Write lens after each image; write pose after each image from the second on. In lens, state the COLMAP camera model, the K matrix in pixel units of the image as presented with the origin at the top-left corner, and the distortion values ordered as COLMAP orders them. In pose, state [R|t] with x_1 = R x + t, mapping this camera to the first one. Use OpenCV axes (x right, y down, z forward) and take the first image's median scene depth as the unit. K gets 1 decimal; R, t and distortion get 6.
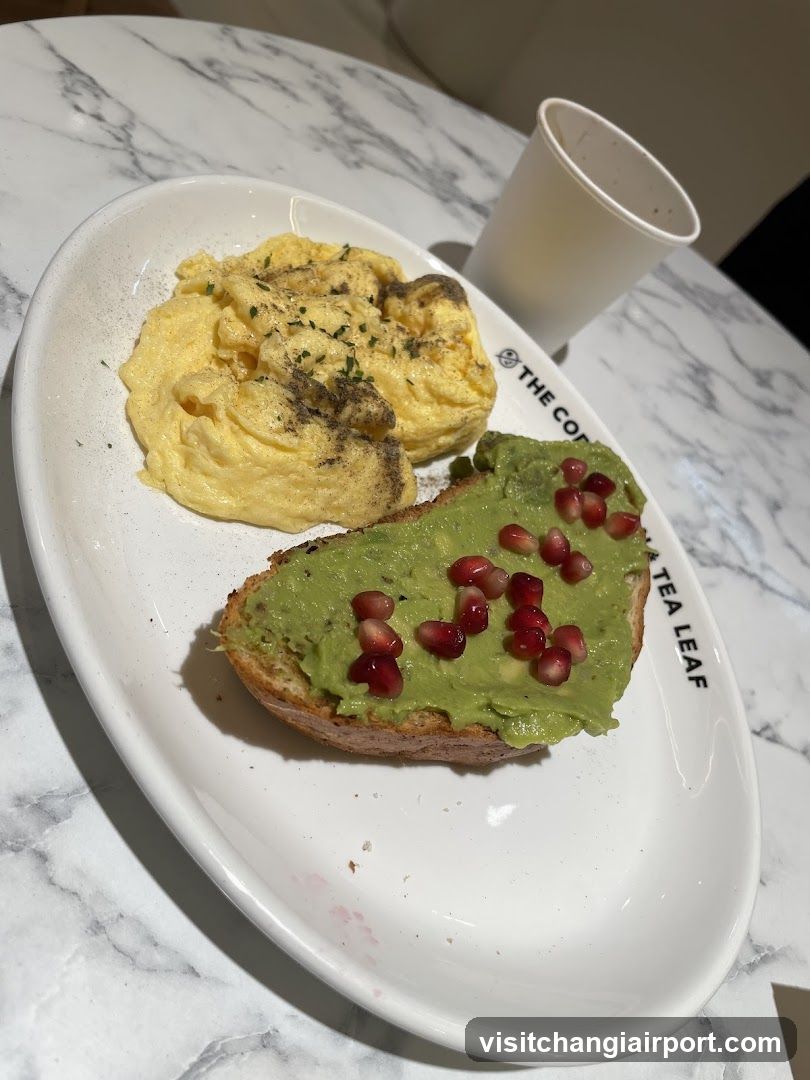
lens RADIAL K [[443.7, 0, 405.0], [0, 443.7, 540.0], [0, 0, 1]] dist [0.020936, -0.000115]
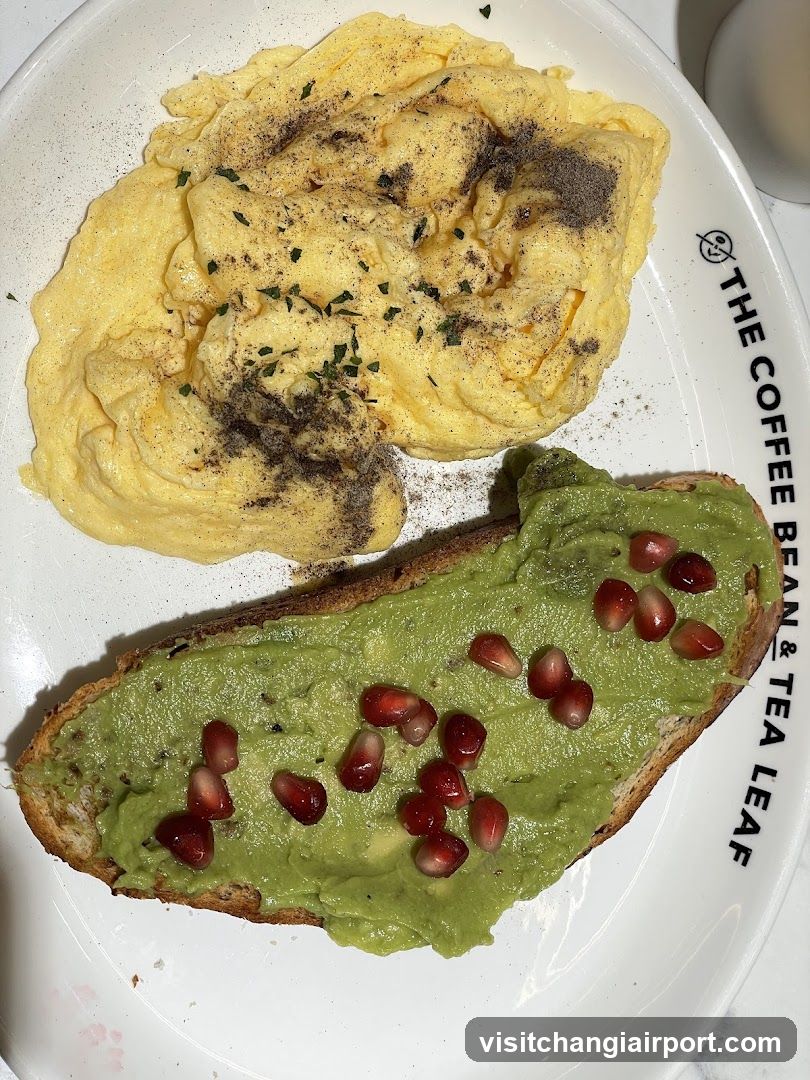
lens RADIAL K [[678.5, 0, 405.0], [0, 678.5, 540.0], [0, 0, 1]] dist [-0.004604, 0.032036]
pose [[0.940795, 0.318543, -0.115913, 0.199002], [-0.280048, 0.923059, 0.263696, -0.464206], [0.190993, -0.215623, 0.957616, -0.053990]]
